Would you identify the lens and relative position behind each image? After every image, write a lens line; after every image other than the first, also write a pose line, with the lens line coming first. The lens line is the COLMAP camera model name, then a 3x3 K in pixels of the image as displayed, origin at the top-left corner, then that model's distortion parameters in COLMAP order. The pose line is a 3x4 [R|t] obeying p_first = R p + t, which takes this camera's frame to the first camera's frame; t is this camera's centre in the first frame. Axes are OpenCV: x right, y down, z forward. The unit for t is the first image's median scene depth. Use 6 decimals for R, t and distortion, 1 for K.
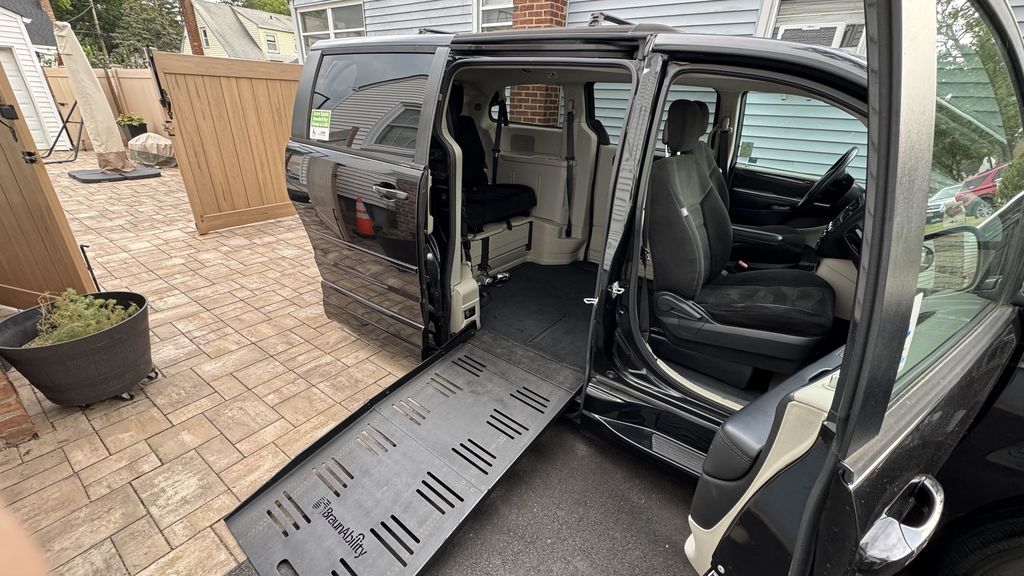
lens RADIAL K [[412.2, 0, 509.4], [0, 412.2, 284.0], [0, 0, 1]] dist [-0.000189, 0.000042]
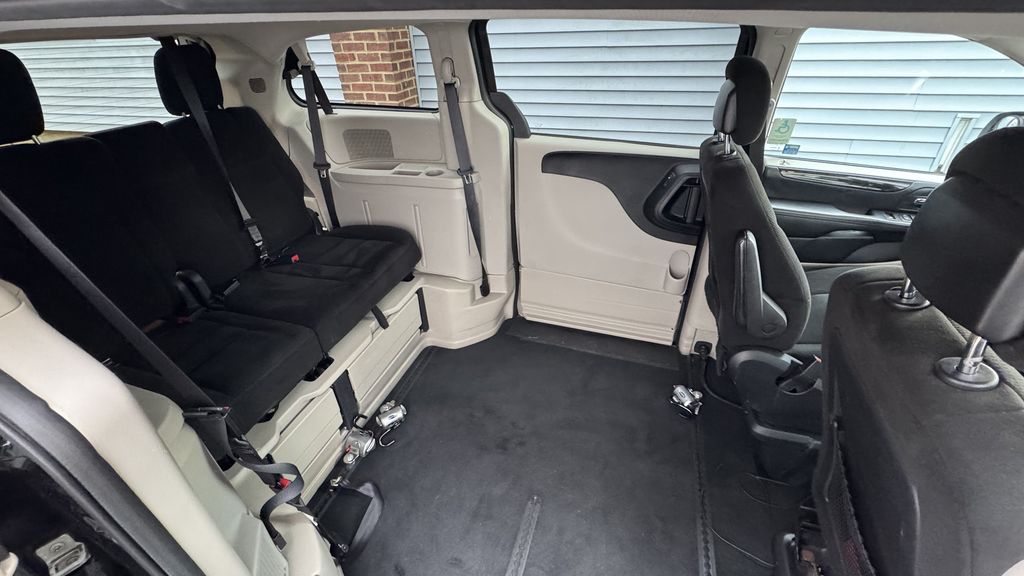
lens RADIAL K [[412.2, 0, 512.2], [0, 412.2, 285.1], [0, 0, 1]] dist [-0.000189, 0.000042]
pose [[0.942530, -0.229260, 0.243056, 0.037198], [0.190995, 0.966571, 0.171062, -0.230733], [-0.274148, -0.114808, 0.954810, 0.431114]]
